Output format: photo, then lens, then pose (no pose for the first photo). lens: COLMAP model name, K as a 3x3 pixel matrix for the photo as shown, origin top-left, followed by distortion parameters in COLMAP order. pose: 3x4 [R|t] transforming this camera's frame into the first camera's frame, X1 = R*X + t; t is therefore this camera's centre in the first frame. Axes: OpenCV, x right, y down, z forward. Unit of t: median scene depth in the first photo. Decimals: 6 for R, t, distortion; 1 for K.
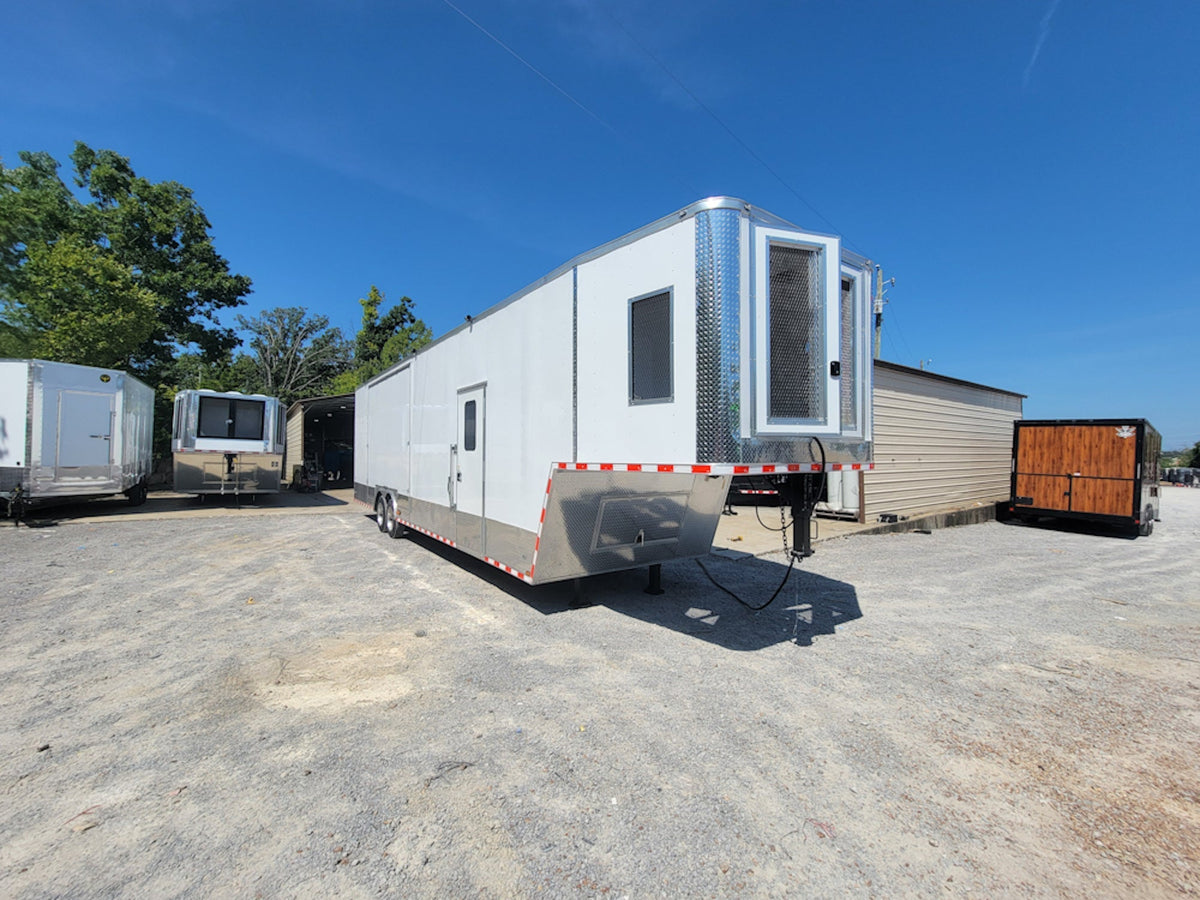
lens RADIAL K [[489.8, 0, 602.1], [0, 489.8, 447.5], [0, 0, 1]] dist [-0.001298, 0.000157]
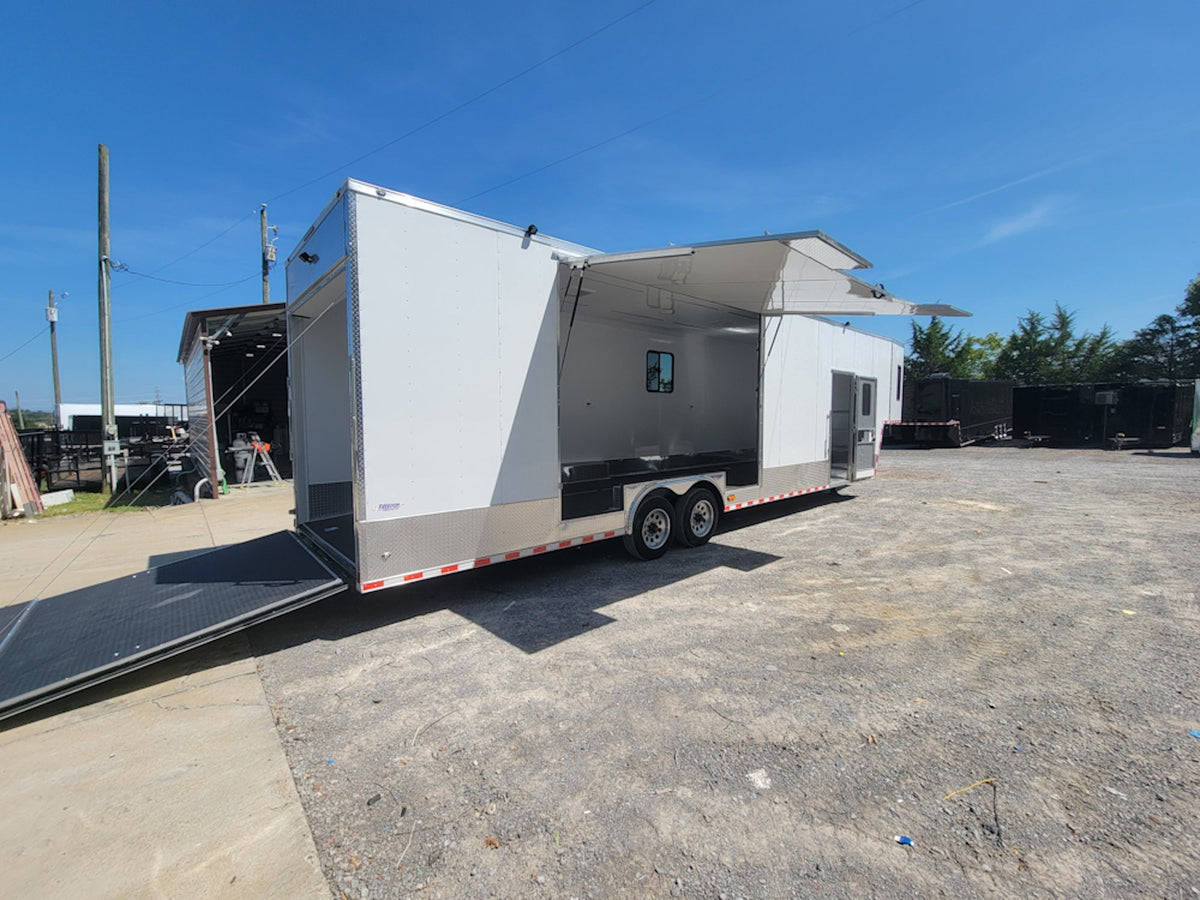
lens RADIAL K [[488.1, 0, 602.4], [0, 488.1, 447.5], [0, 0, 1]] dist [-0.002446, 0.000664]
pose [[-0.098978, -0.069713, 0.992645, -2.441157], [-0.012014, 0.997554, 0.068860, 0.015006], [-0.995017, -0.005110, -0.099574, 2.746285]]
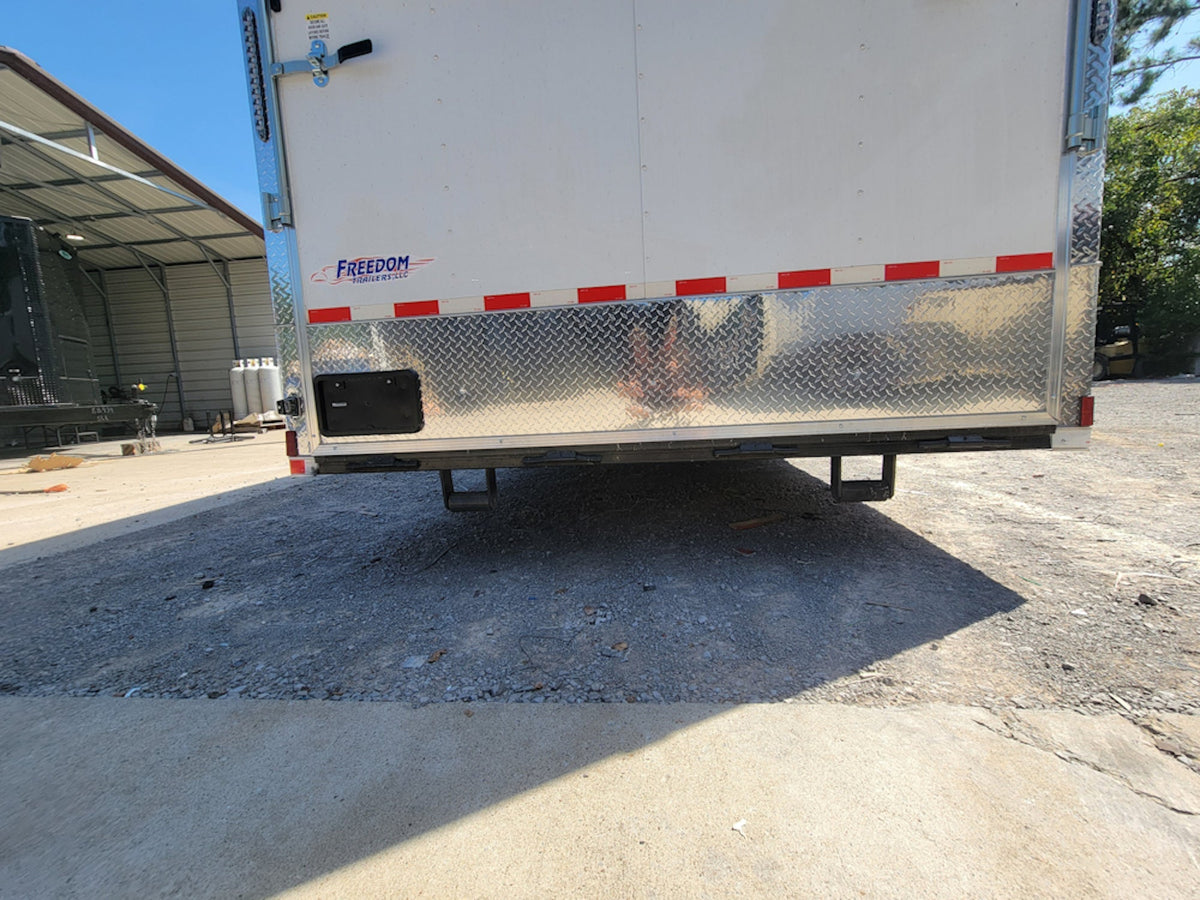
lens RADIAL K [[487.6, 0, 601.0], [0, 487.6, 450.2], [0, 0, 1]] dist [-0.005308, 0.002278]
pose [[-0.743236, -0.050793, 0.667099, -1.532626], [0.036721, 0.992514, 0.116483, 0.284712], [-0.668021, 0.111071, -0.735806, 3.559211]]
